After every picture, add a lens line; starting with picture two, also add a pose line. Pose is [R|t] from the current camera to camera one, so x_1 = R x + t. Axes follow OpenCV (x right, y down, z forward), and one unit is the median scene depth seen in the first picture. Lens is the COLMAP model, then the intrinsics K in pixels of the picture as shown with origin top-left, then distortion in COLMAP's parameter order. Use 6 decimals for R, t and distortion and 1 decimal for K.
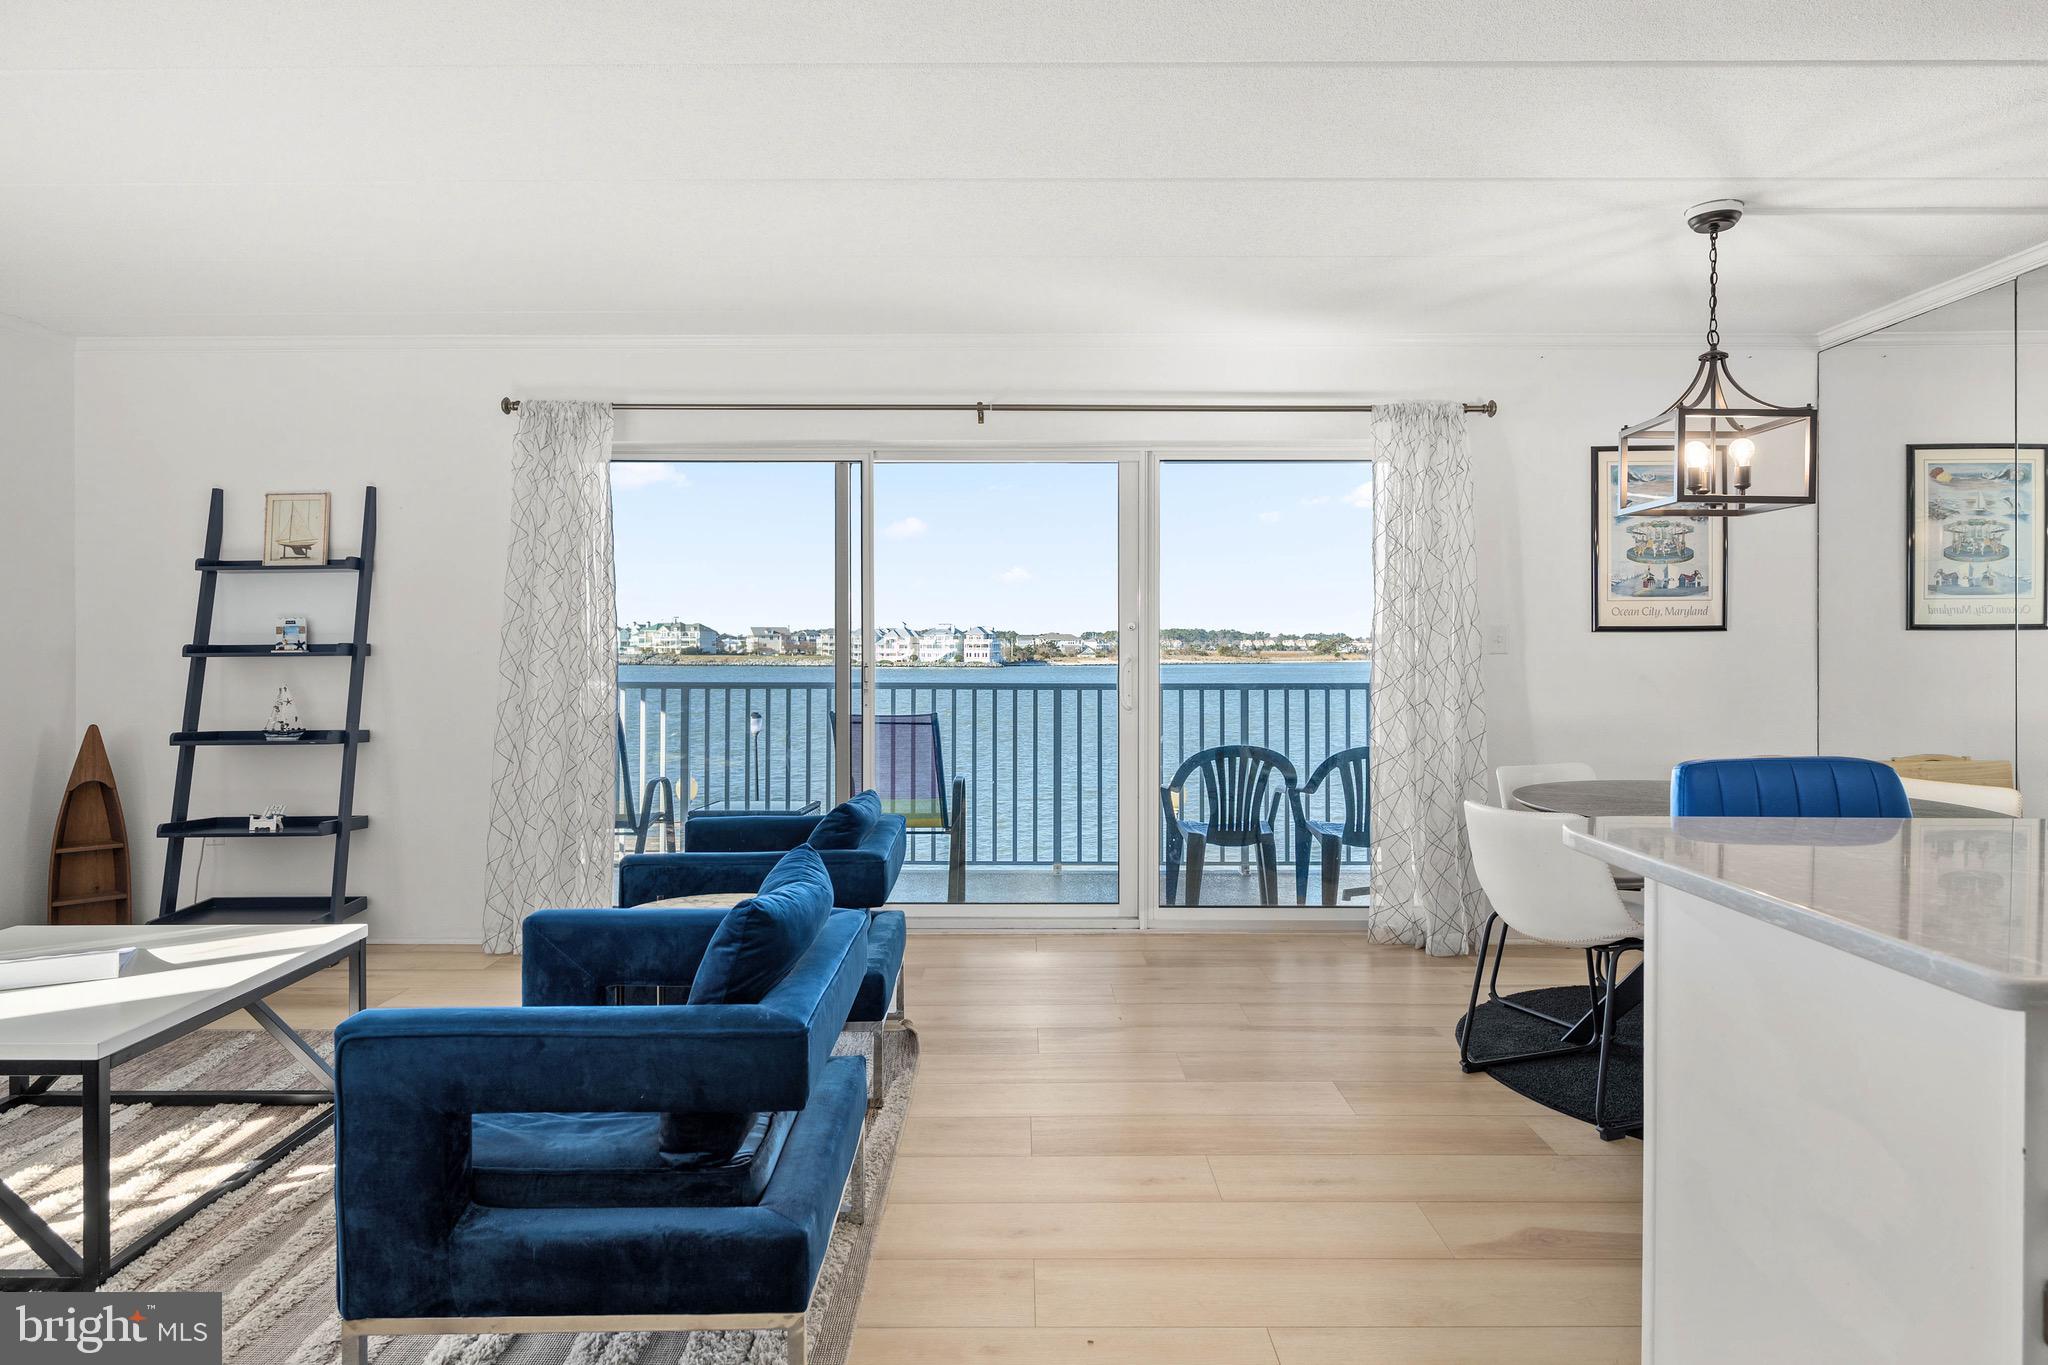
lens RADIAL K [[1165.3, 0, 992.9], [0, 1165.3, 647.0], [0, 0, 1]] dist [-0.024699, 0.009436]
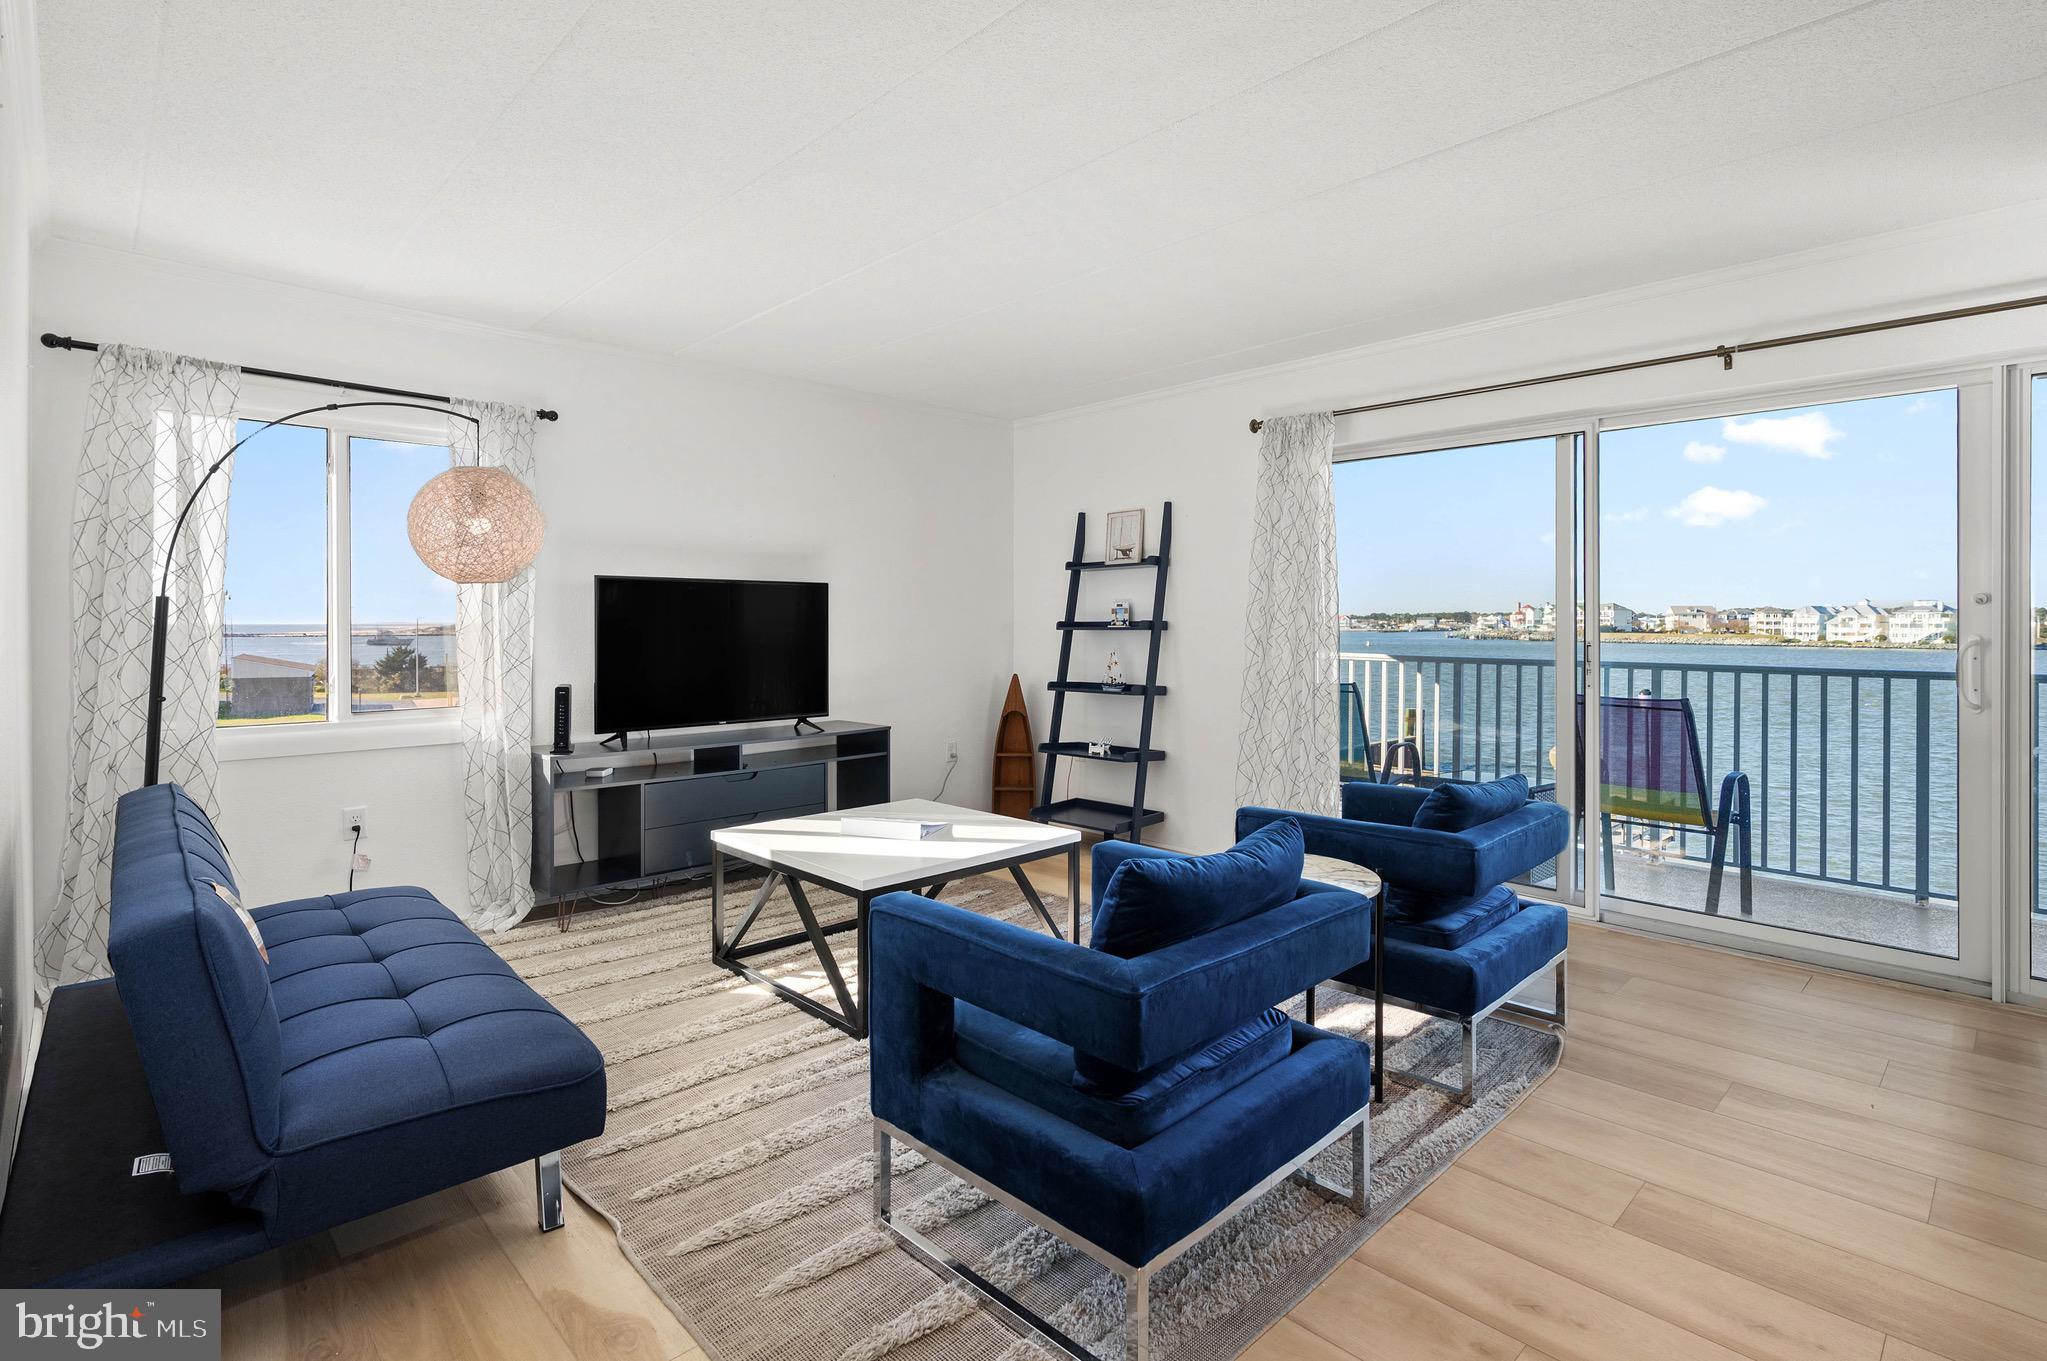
lens RADIAL K [[956.5, 0, 1020.8], [0, 956.5, 626.7], [0, 0, 1]] dist [-0.002288, 0.000492]
pose [[0.696719, 0.004780, -0.717328, 0.133280], [-0.003199, 0.999989, 0.003557, 0.000251], [0.717337, -0.000184, 0.696727, 0.120606]]
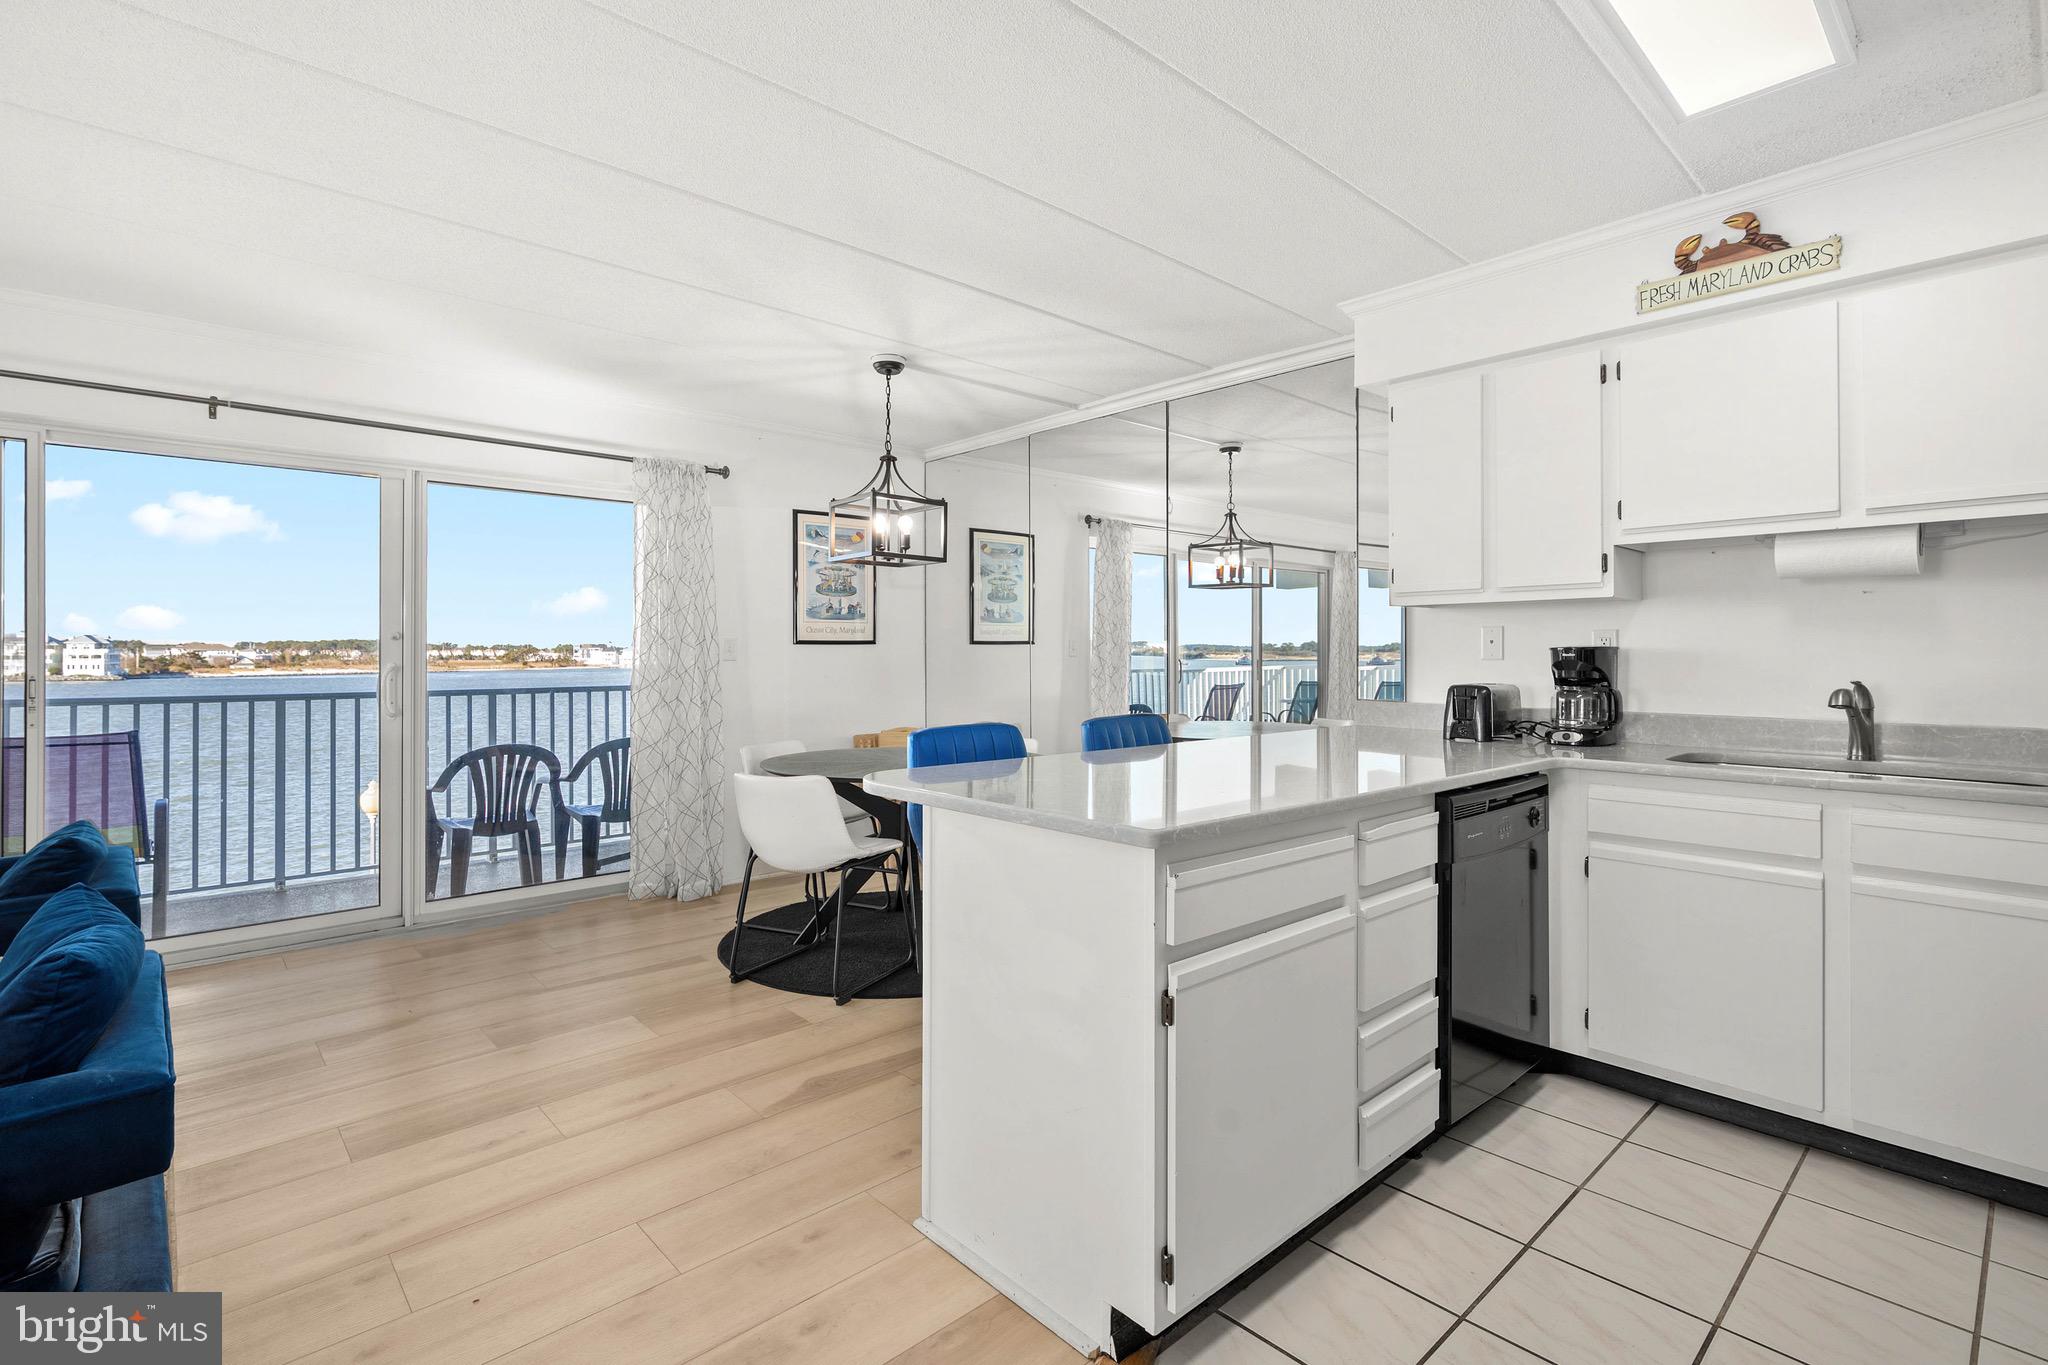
lens RADIAL K [[956.9, 0, 1005.9], [0, 956.9, 649.3], [0, 0, 1]] dist [-0.002288, 0.000492]
pose [[0.728944, 0.002875, 0.684567, -0.070916], [0.002216, 0.999976, -0.006559, 0.000389], [-0.684569, 0.006298, 0.728921, 0.004043]]
